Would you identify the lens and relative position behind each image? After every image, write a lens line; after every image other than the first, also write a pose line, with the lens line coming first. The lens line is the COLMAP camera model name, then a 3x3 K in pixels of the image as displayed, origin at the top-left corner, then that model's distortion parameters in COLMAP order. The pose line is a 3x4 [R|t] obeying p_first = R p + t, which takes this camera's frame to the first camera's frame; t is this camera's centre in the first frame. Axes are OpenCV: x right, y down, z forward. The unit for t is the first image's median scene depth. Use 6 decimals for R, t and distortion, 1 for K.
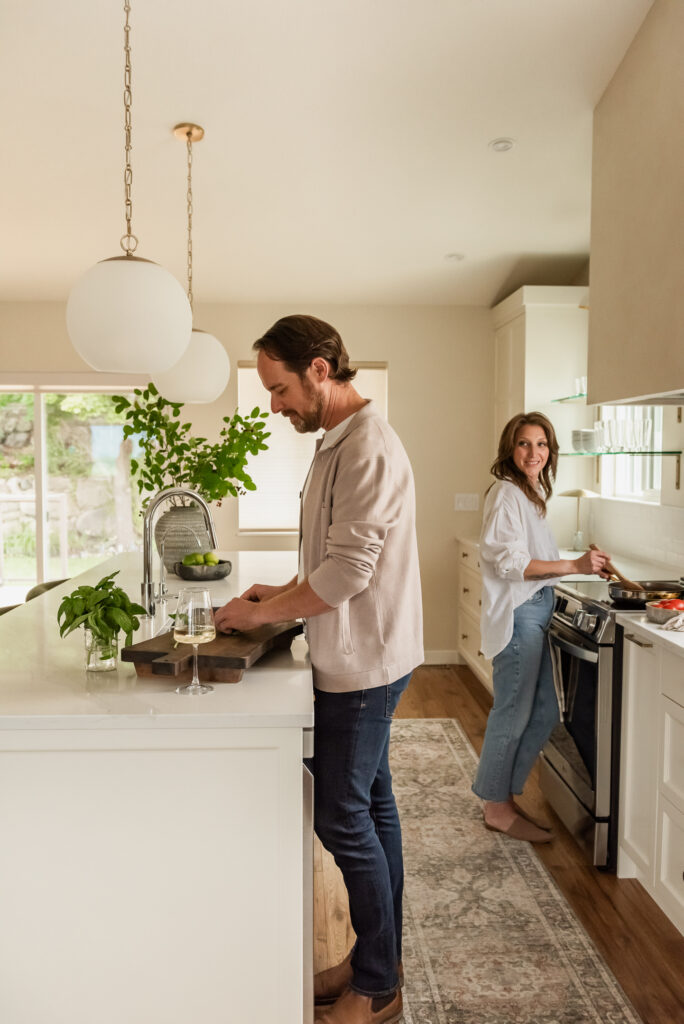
lens RADIAL K [[917.8, 0, 341.1], [0, 917.8, 512.0], [0, 0, 1]] dist [-0.020832, 0.005998]
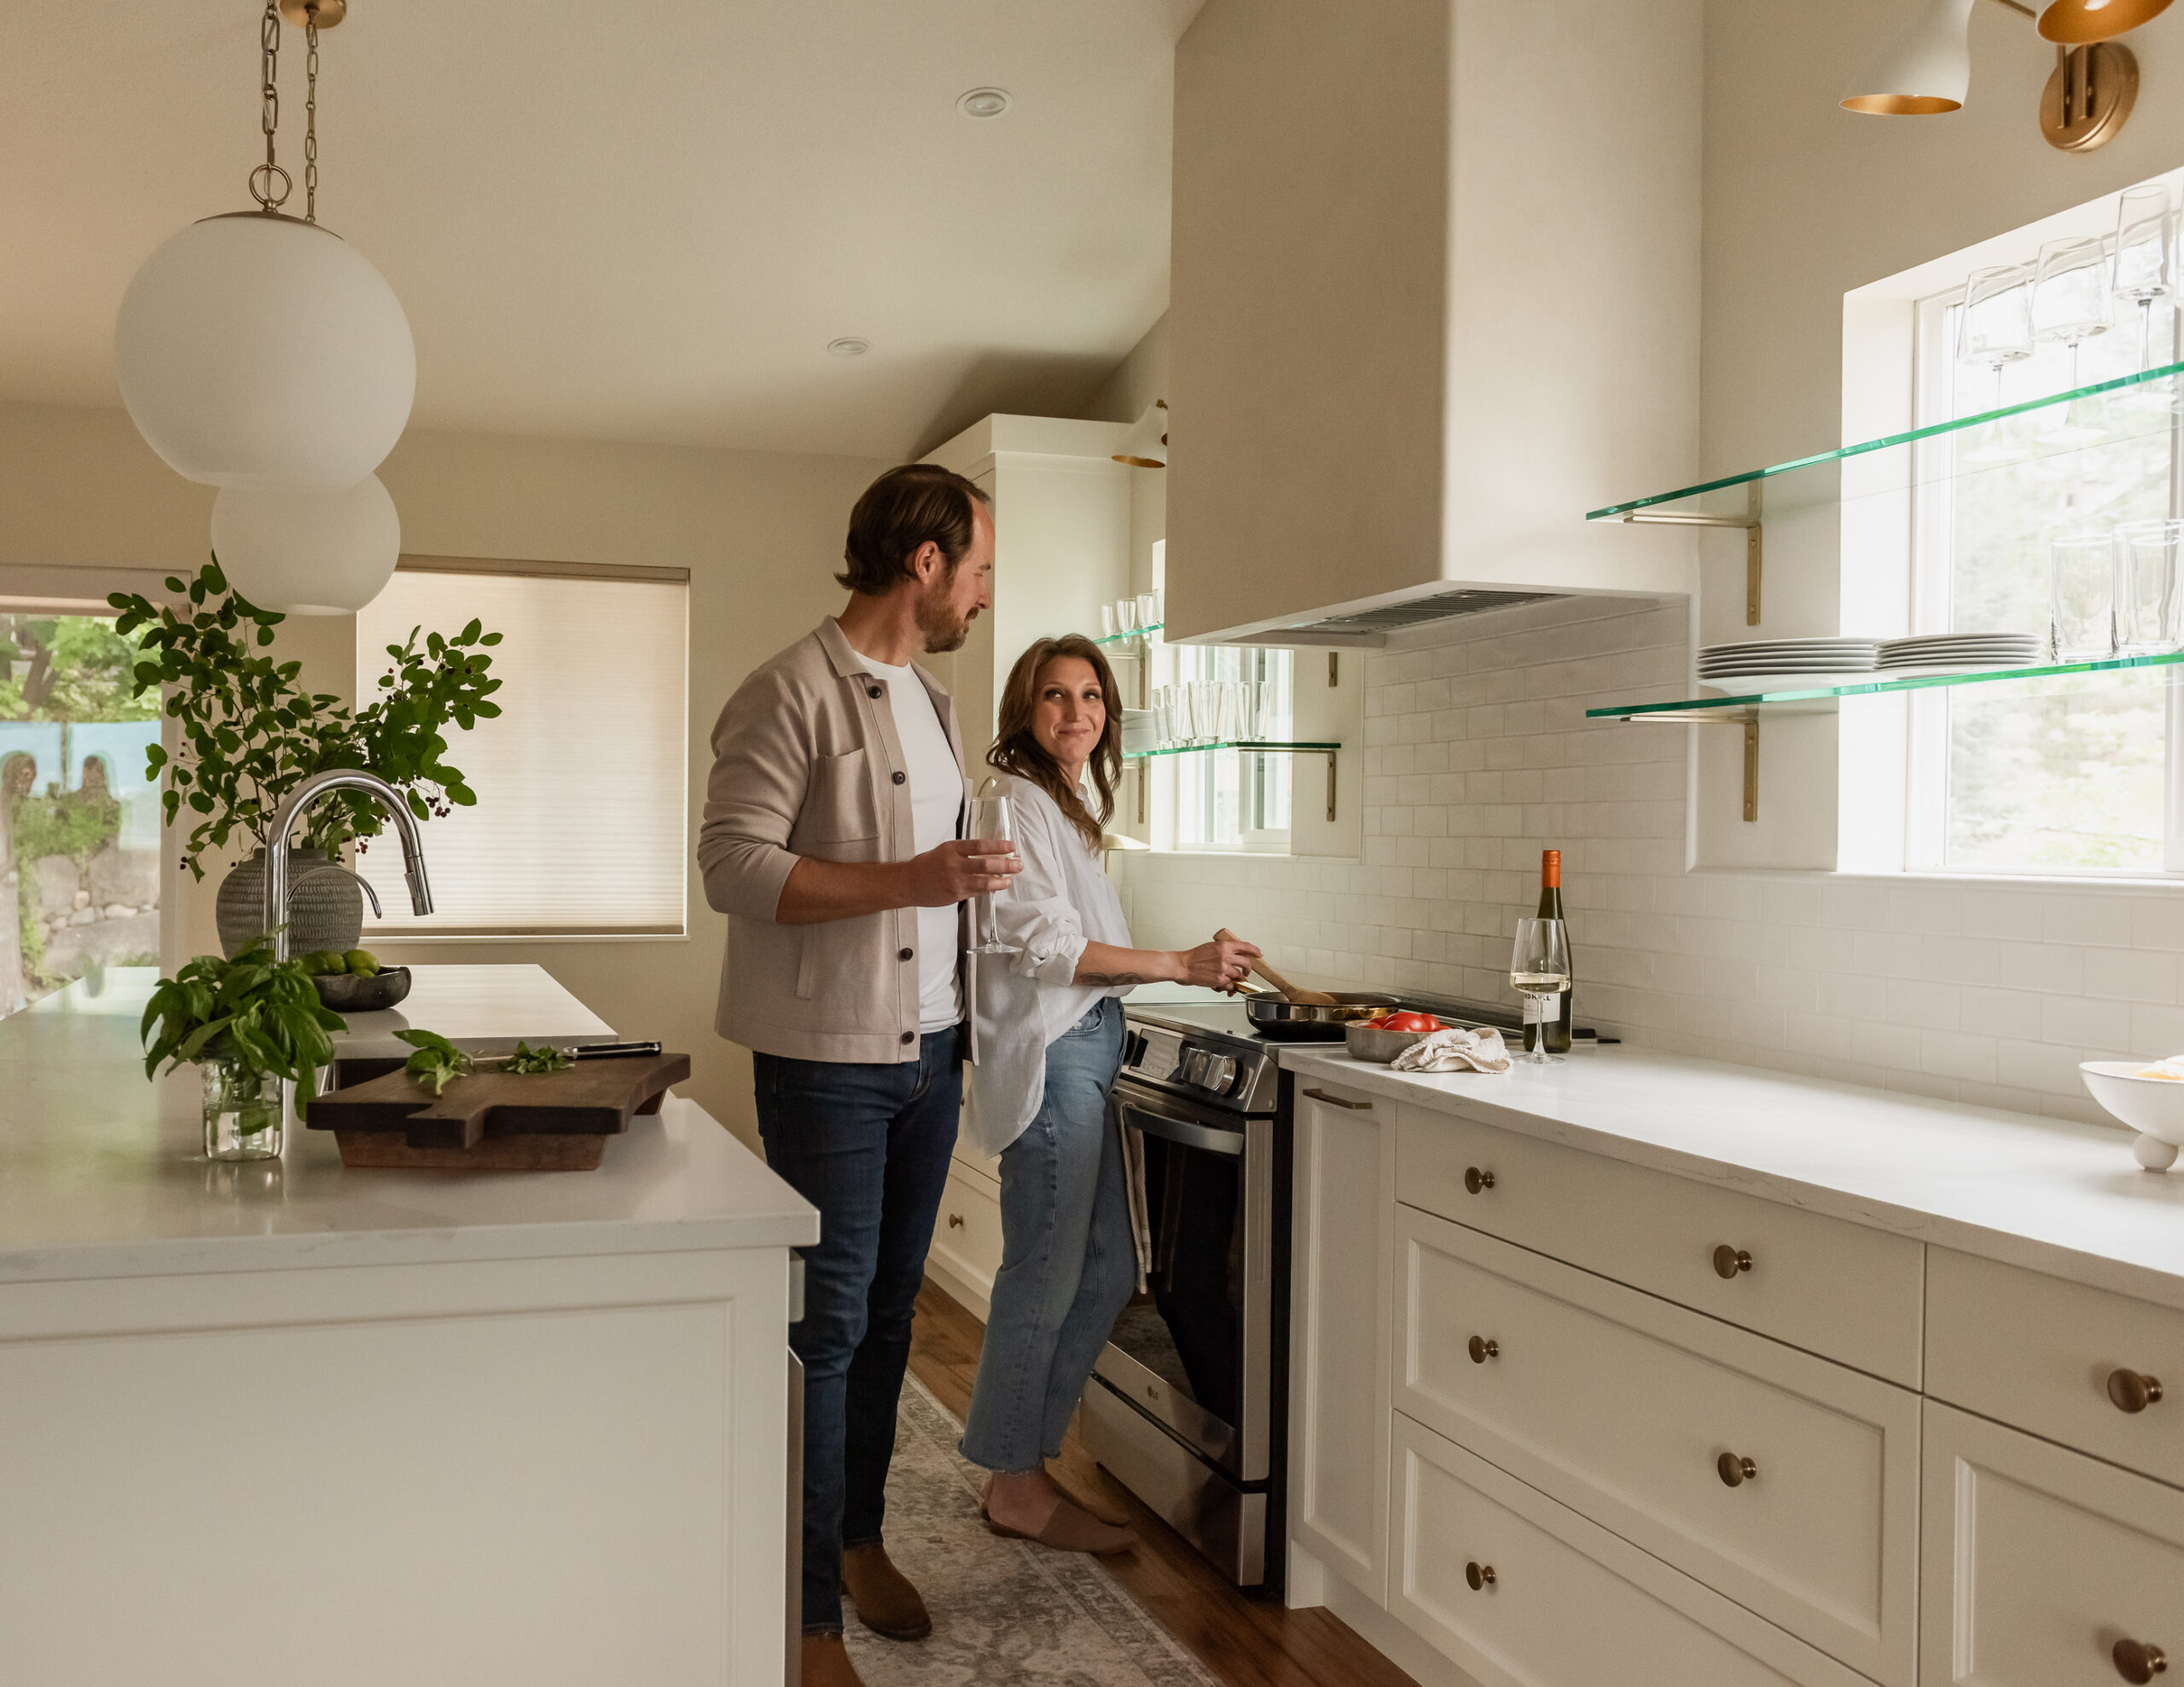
lens RADIAL K [[1933.9, 0, 920.8], [0, 1933.9, 858.8], [0, 0, 1]] dist [-0.000038, -0.002531]
pose [[0.973544, 0.005274, 0.228439, -0.107084], [0.004928, 0.999016, -0.044067, 0.050215], [-0.228447, 0.044027, 0.972560, 0.043982]]
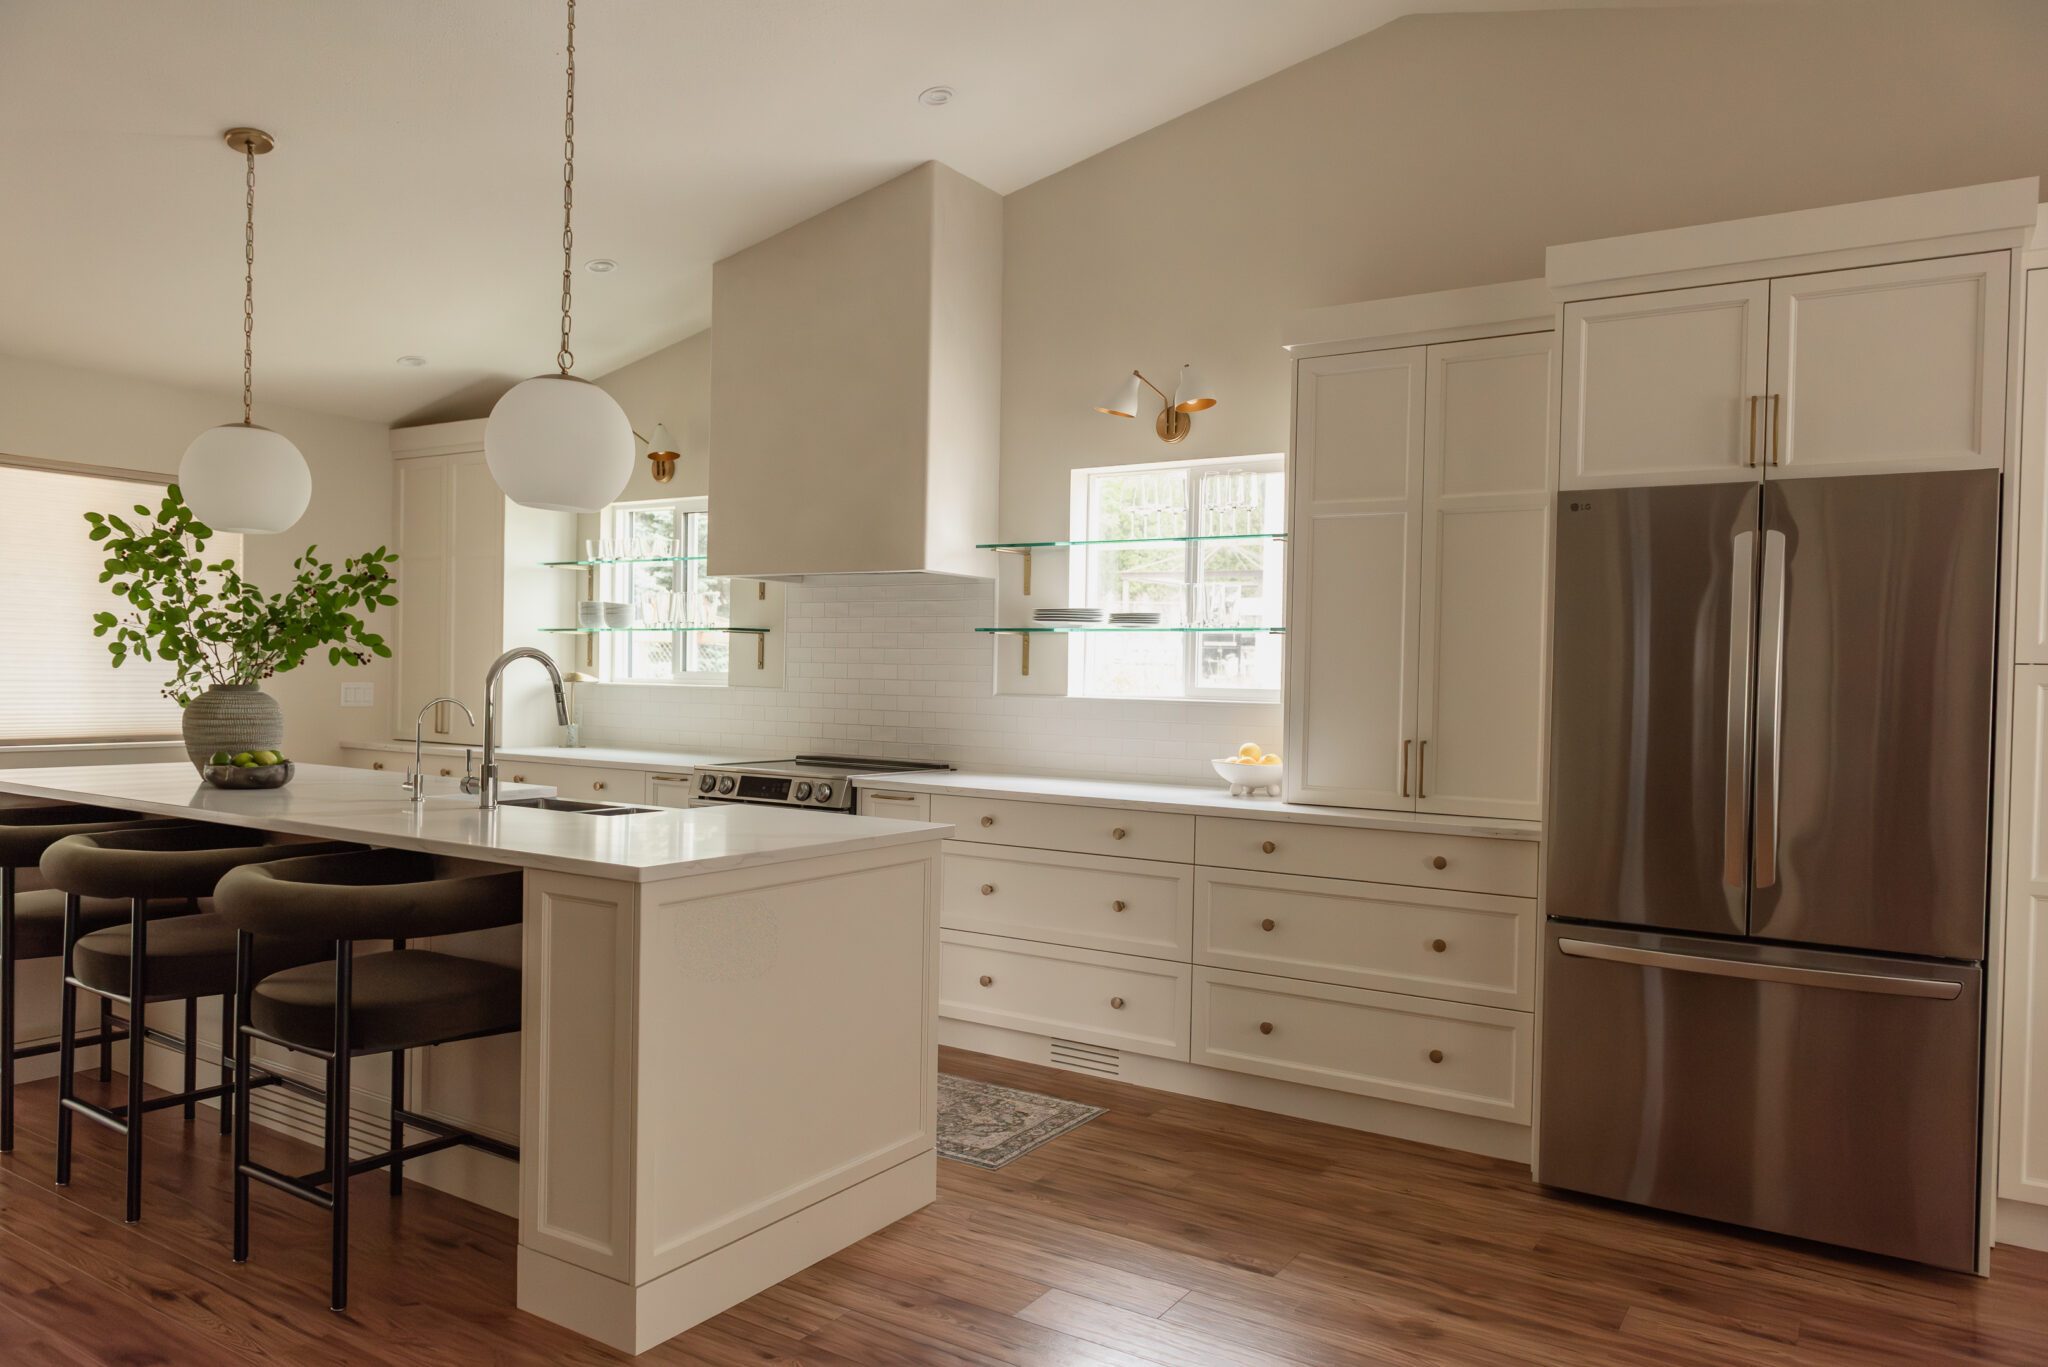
lens RADIAL K [[1378.2, 0, 1019.1], [0, 1378.2, 697.4], [0, 0, 1]] dist [0.009847, -0.007956]
pose [[0.582968, -0.004035, 0.812485, -0.803168], [0.029748, 0.999423, -0.016381, 0.045848], [-0.811951, 0.033719, 0.582751, -0.076525]]
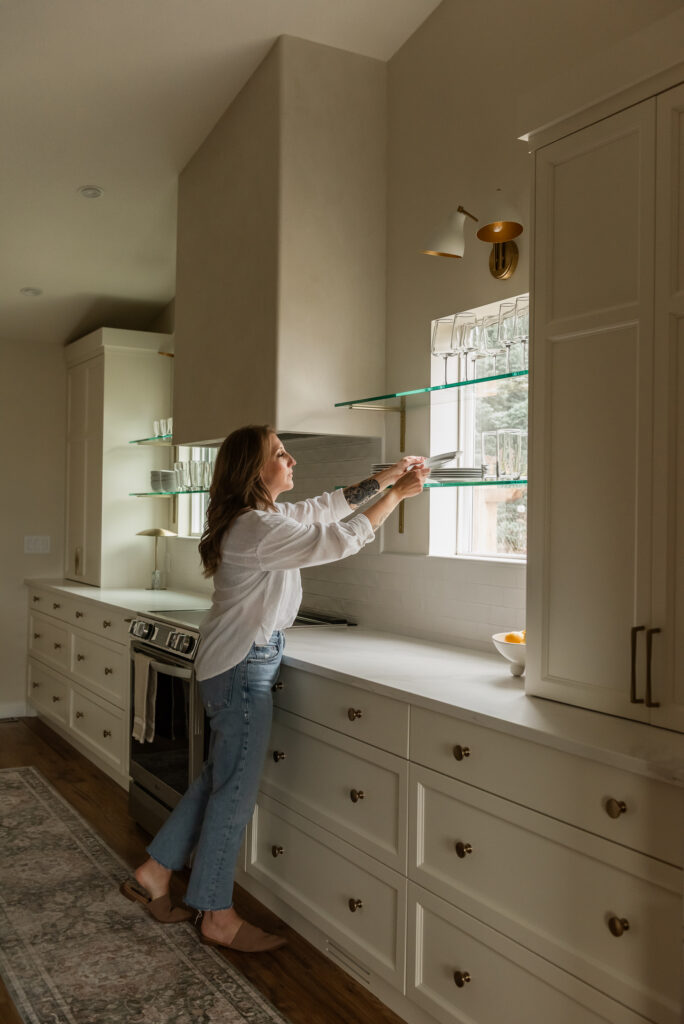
lens RADIAL K [[1009.5, 0, 340.5], [0, 1009.5, 507.2], [0, 0, 1]] dist [-0.002673, 0.000000]
pose [[0.894105, 0.015574, 0.447587, -0.095228], [0.012575, 0.998128, -0.059851, 0.032950], [-0.447681, 0.059141, 0.892235, -0.153059]]
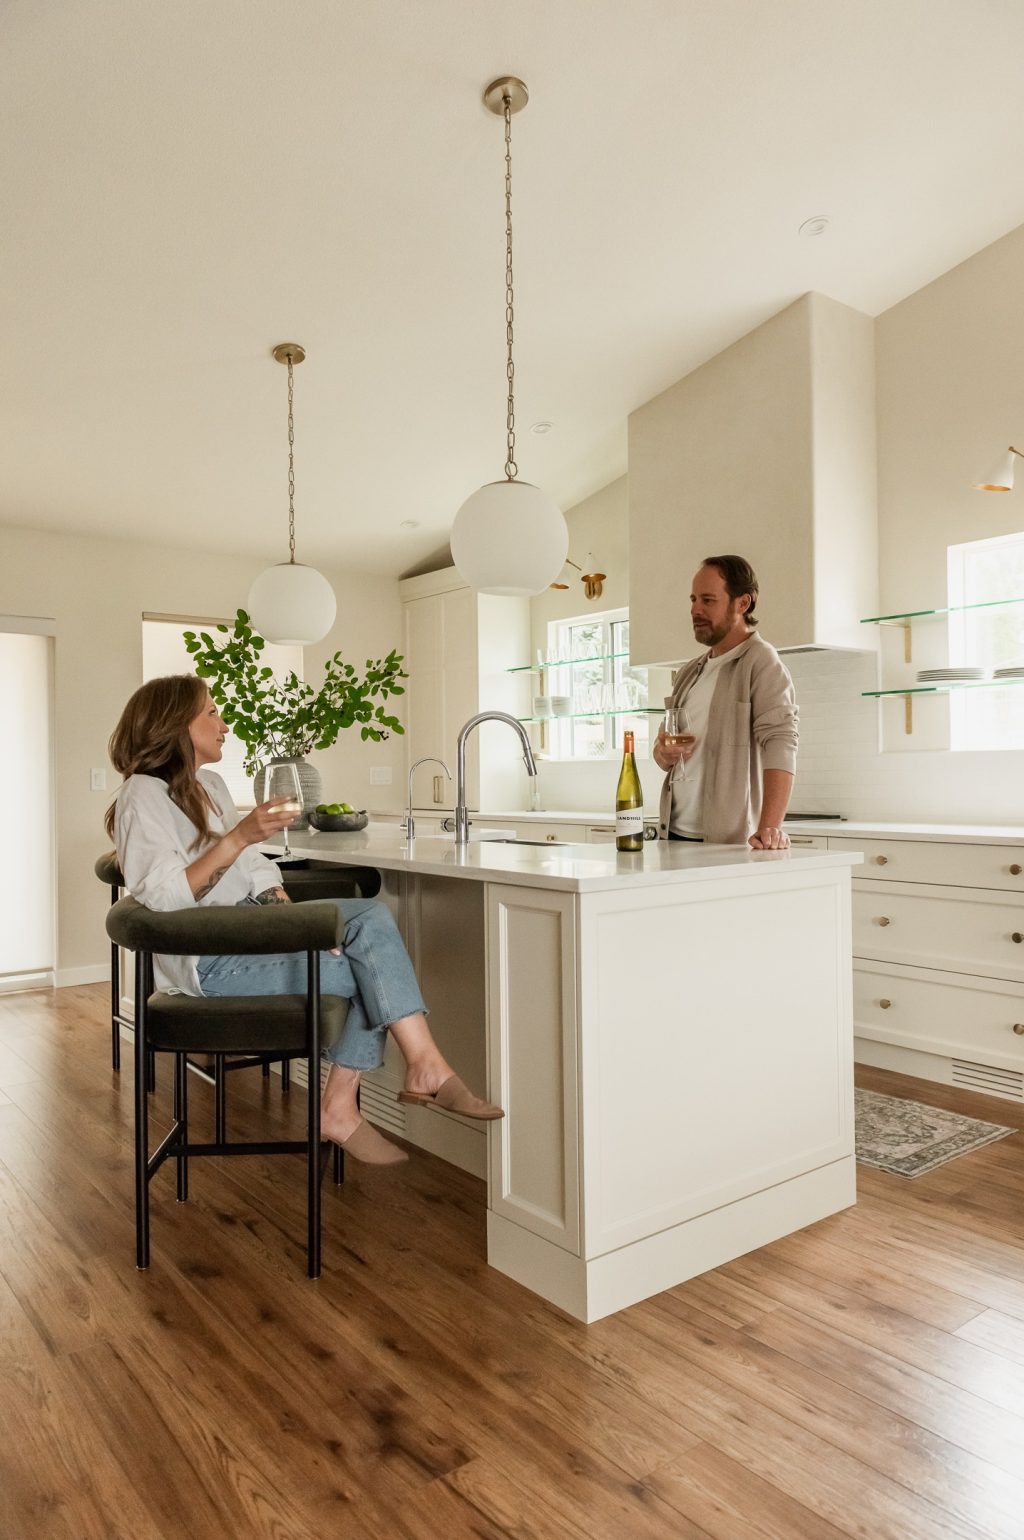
lens RADIAL K [[1036.4, 0, 521.5], [0, 1036.4, 771.3], [0, 0, 1]] dist [0.009847, -0.007956]
pose [[0.813477, -0.010527, 0.581501, -0.703654], [0.047867, 0.997656, -0.048901, 0.084245], [-0.579623, 0.067615, 0.812074, 0.040909]]
